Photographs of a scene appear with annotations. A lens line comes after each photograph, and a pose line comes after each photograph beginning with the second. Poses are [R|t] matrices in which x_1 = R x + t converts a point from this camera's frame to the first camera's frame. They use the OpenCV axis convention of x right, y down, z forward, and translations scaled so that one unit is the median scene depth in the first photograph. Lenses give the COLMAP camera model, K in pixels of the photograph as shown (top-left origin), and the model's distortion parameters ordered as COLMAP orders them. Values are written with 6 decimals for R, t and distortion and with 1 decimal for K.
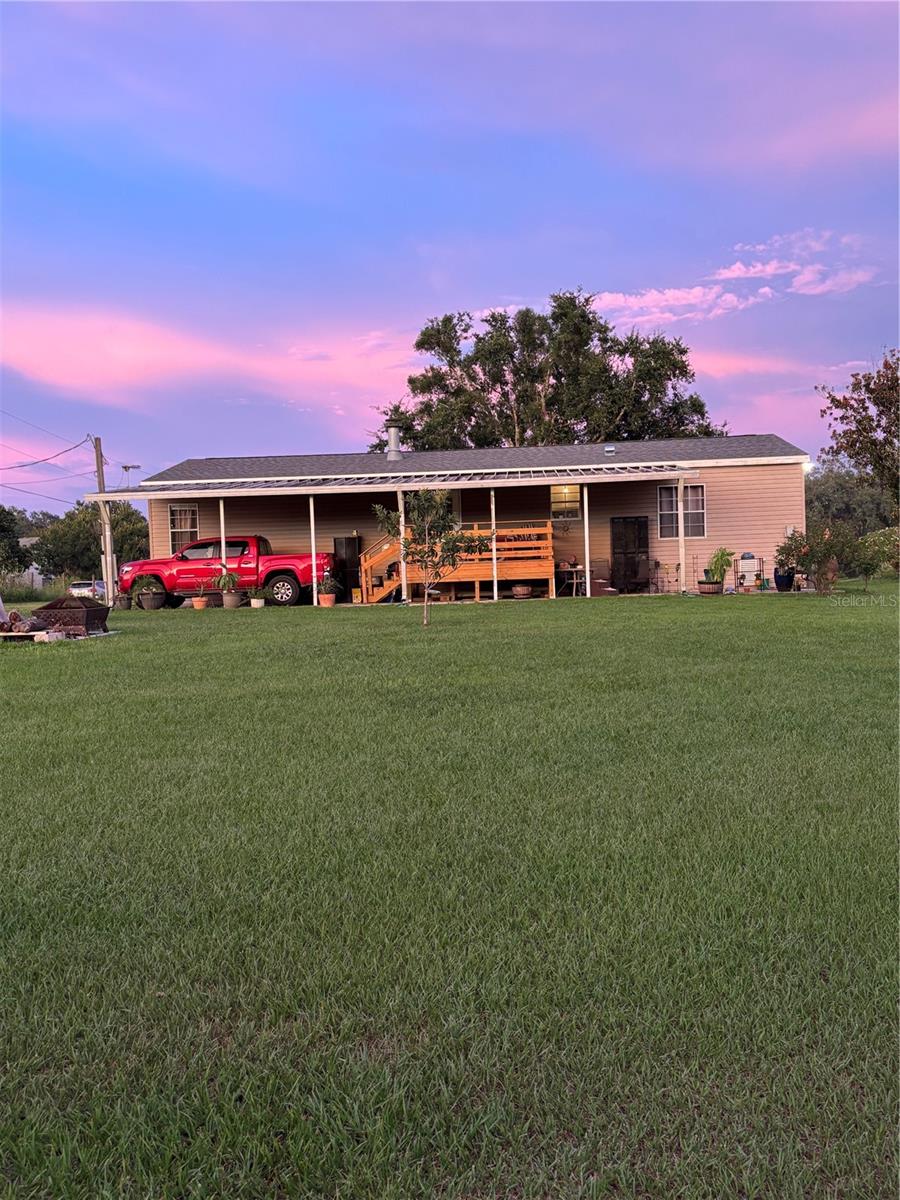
lens RADIAL K [[1134.8, 0, 450.0], [0, 1134.8, 600.0], [0, 0, 1]] dist [-0.000503, 0.014380]
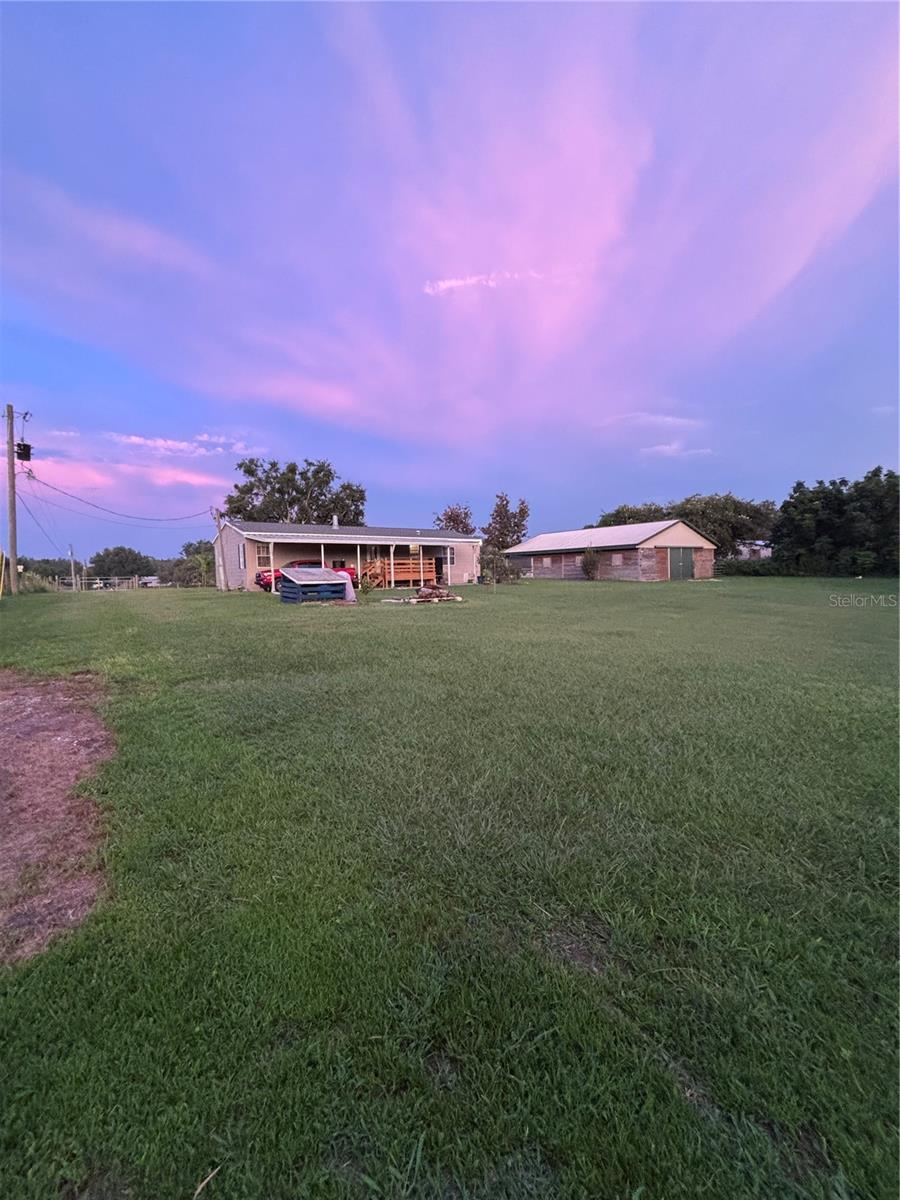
lens RADIAL K [[491.1, 0, 450.0], [0, 491.1, 600.0], [0, 0, 1]] dist [-0.001251, -0.000081]
pose [[0.713158, -0.028885, 0.700408, -0.523659], [0.015385, 0.999555, 0.025556, 0.001149], [-0.700834, -0.007450, 0.713285, 0.085439]]
